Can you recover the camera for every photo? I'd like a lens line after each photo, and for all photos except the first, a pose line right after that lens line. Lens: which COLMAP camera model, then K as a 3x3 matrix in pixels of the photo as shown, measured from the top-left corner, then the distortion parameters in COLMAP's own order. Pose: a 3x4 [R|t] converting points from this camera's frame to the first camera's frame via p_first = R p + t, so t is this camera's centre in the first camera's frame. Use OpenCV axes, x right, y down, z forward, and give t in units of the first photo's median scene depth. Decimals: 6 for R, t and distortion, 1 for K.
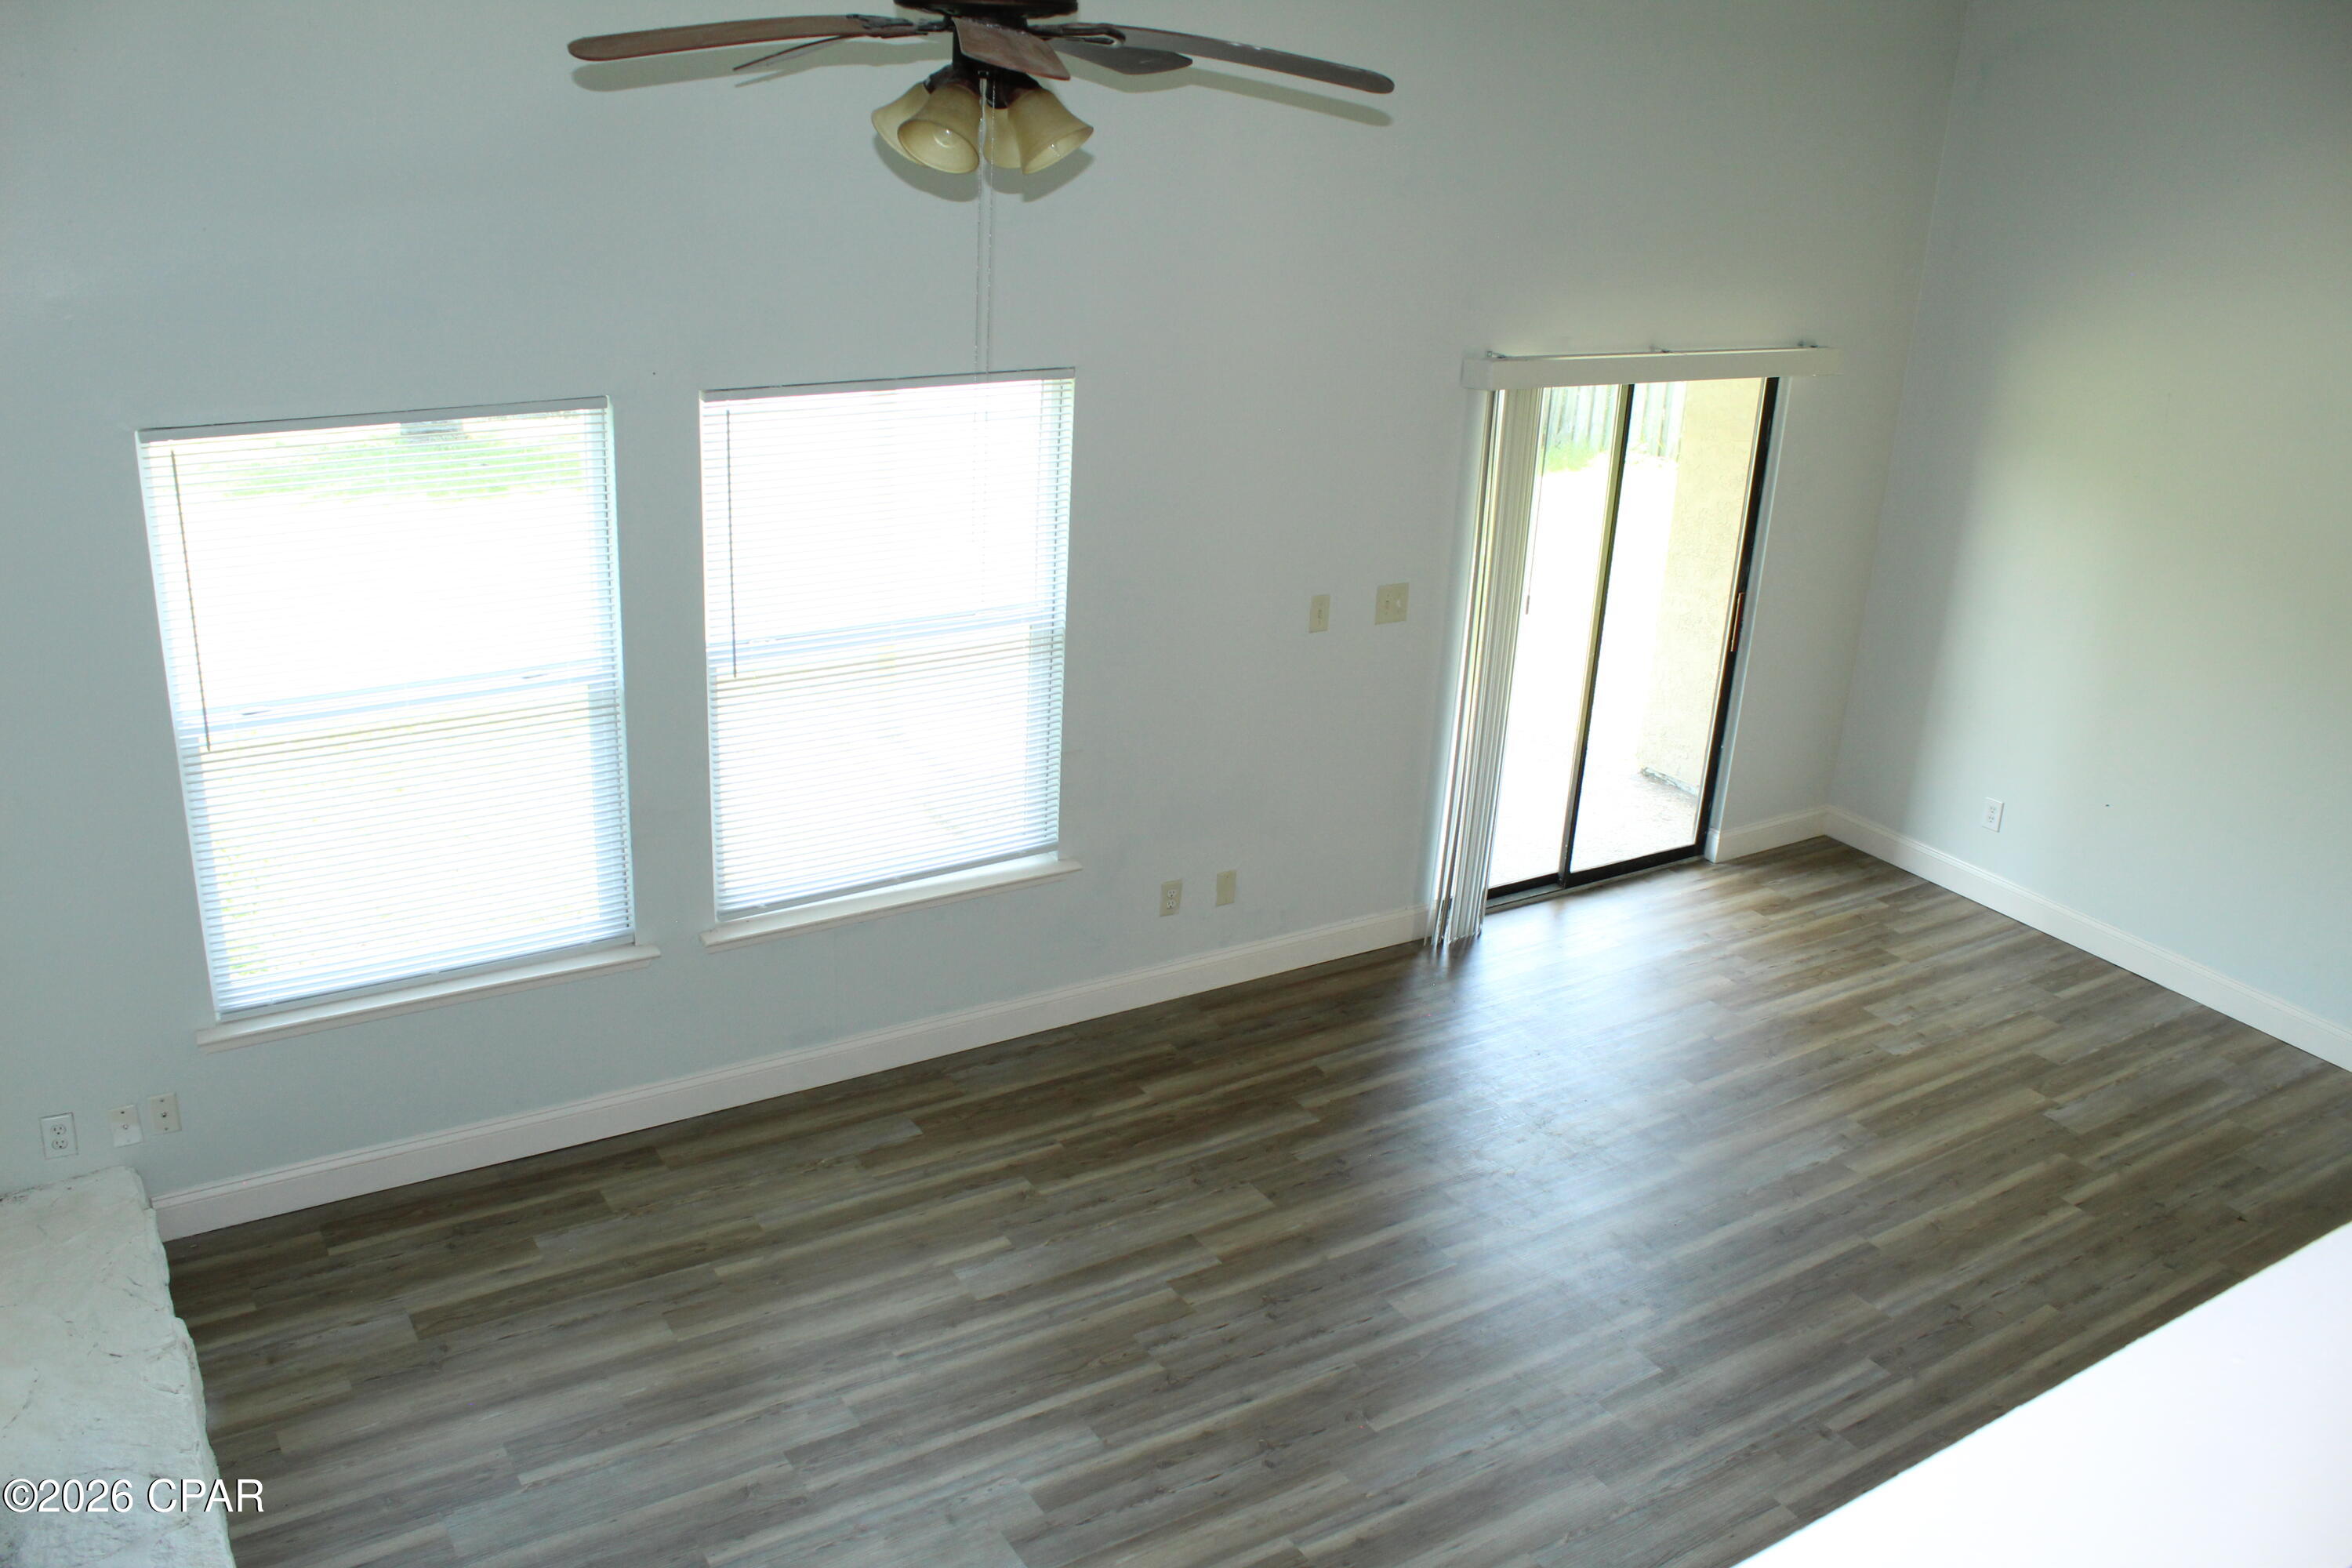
lens RADIAL K [[1939.3, 0, 1159.7], [0, 1939.3, 775.4], [0, 0, 1]] dist [-0.152676, 0.103473]
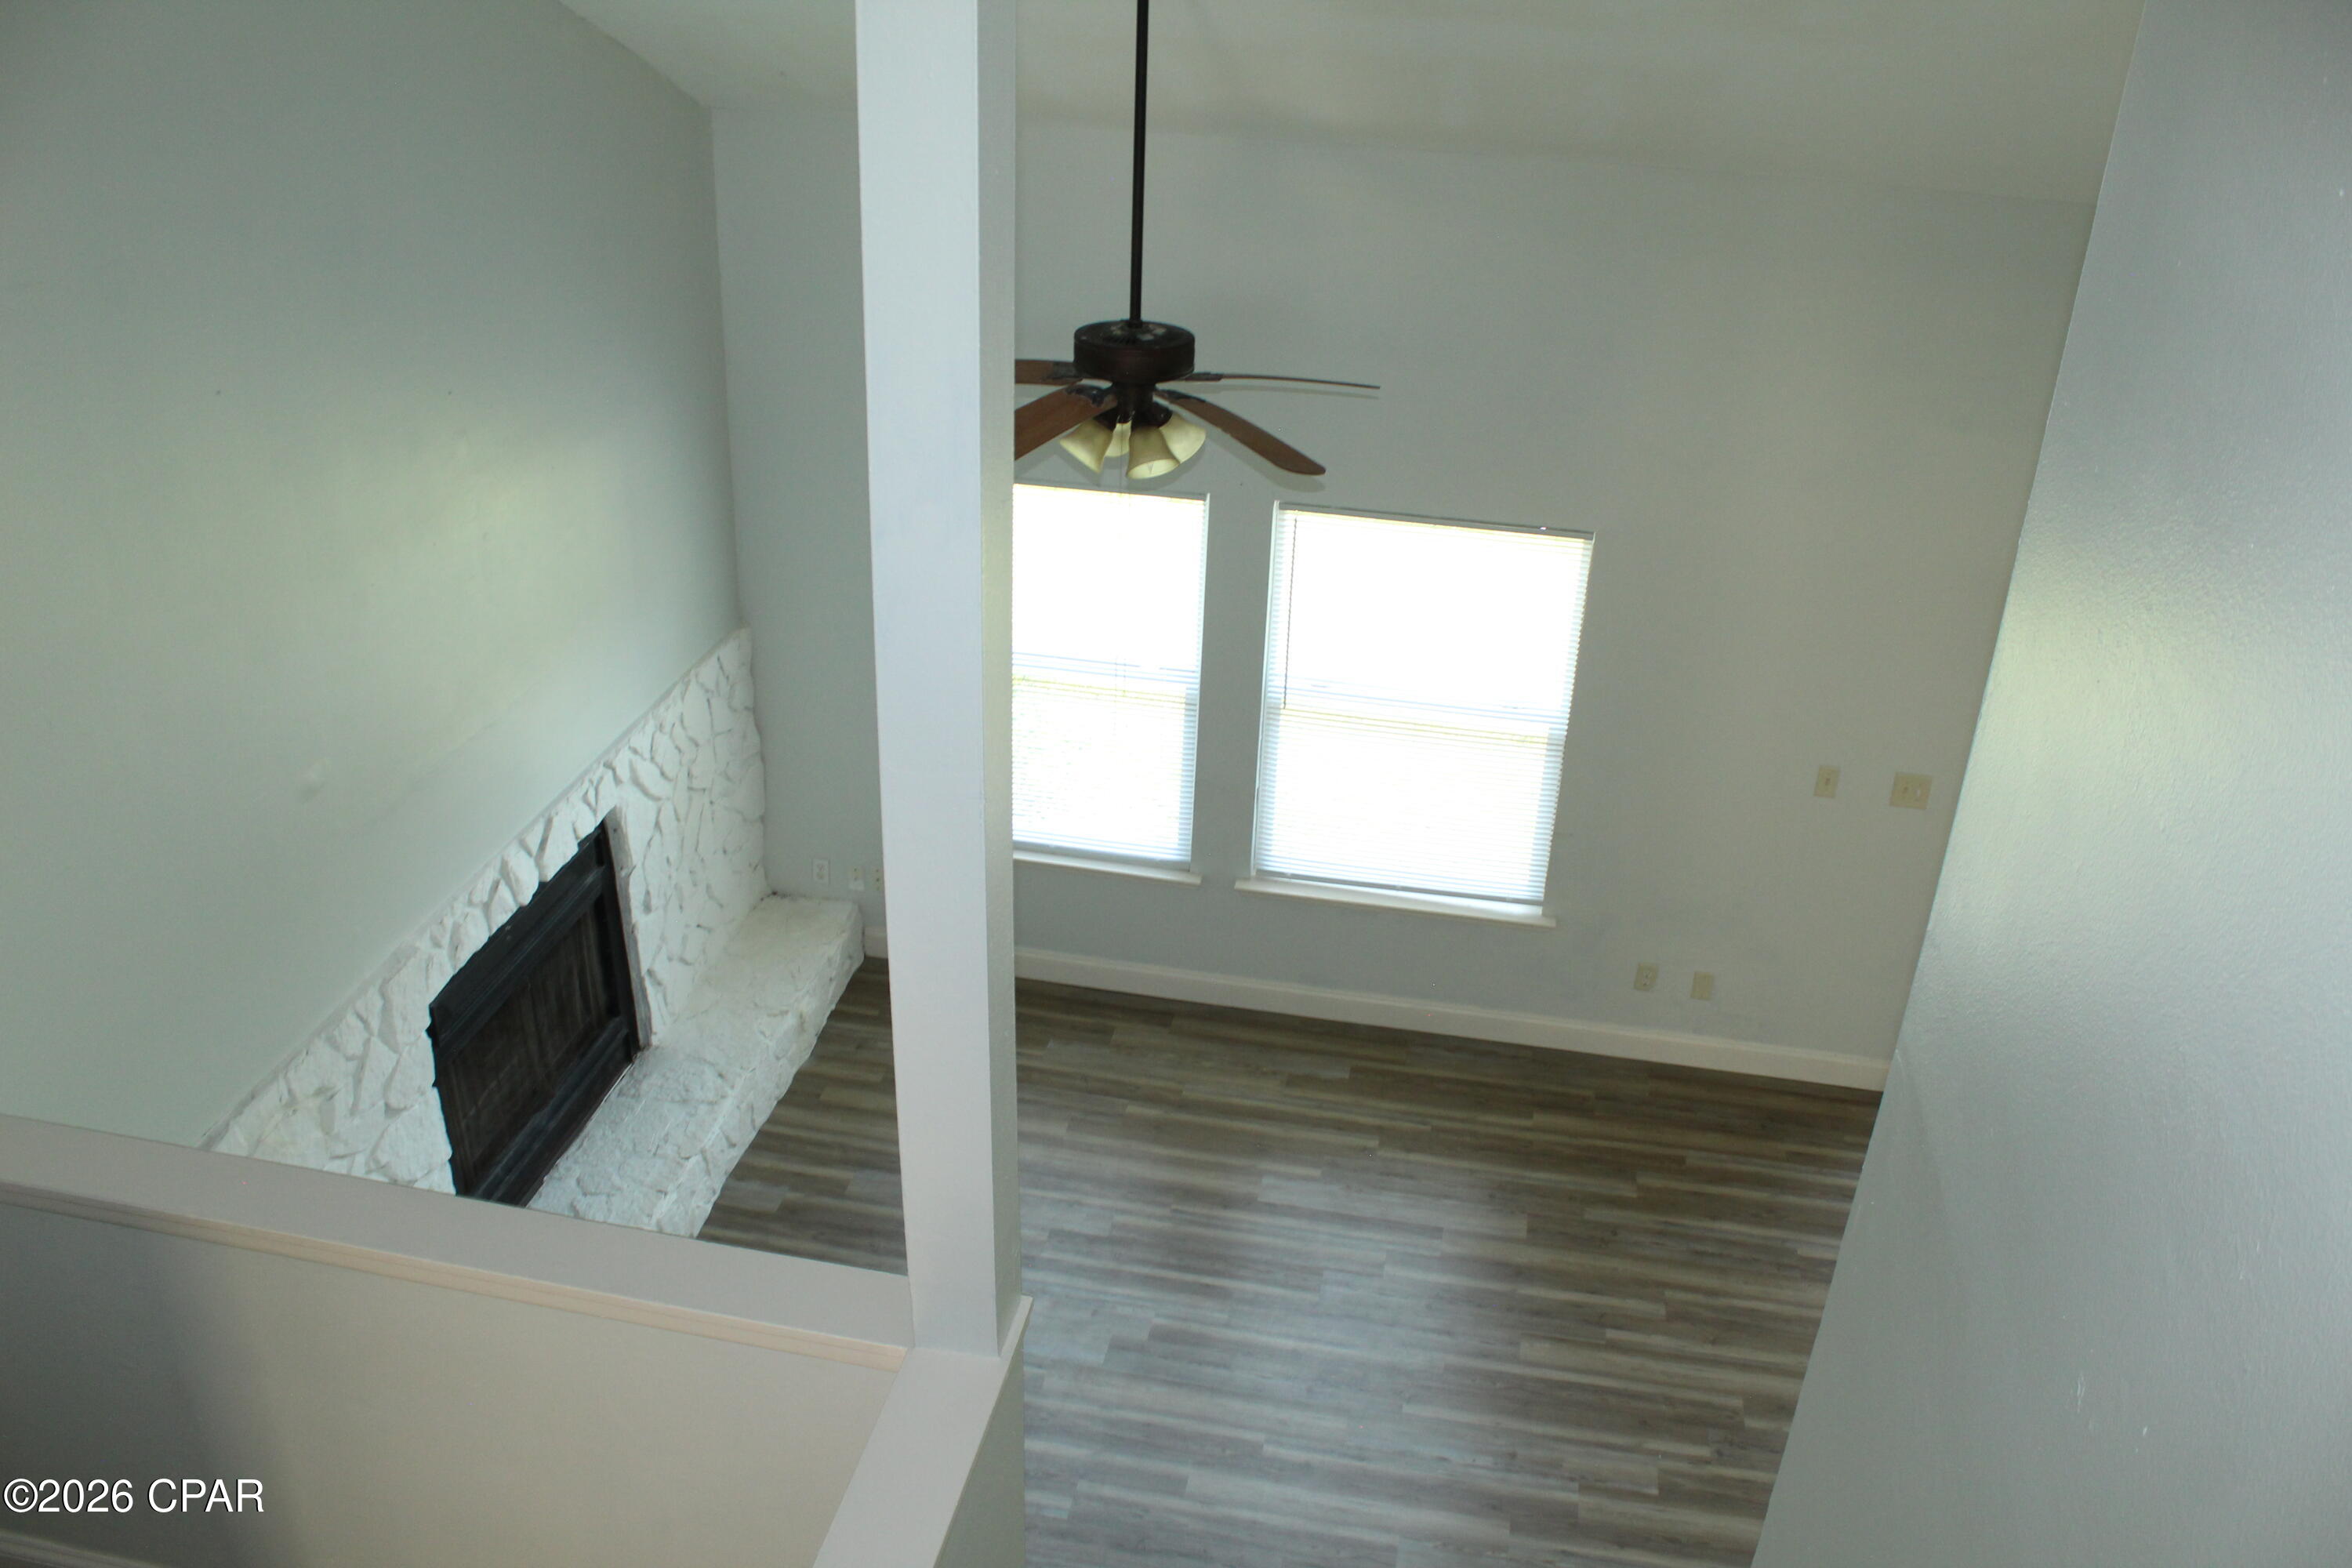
lens RADIAL K [[1939.3, 0, 1165.6], [0, 1939.3, 784.9], [0, 0, 1]] dist [-0.152676, 0.103473]
pose [[0.729521, 0.290304, -0.619292, 0.571273], [-0.241207, 0.956477, 0.164226, -0.200702], [0.640014, 0.029572, 0.767794, -0.093485]]
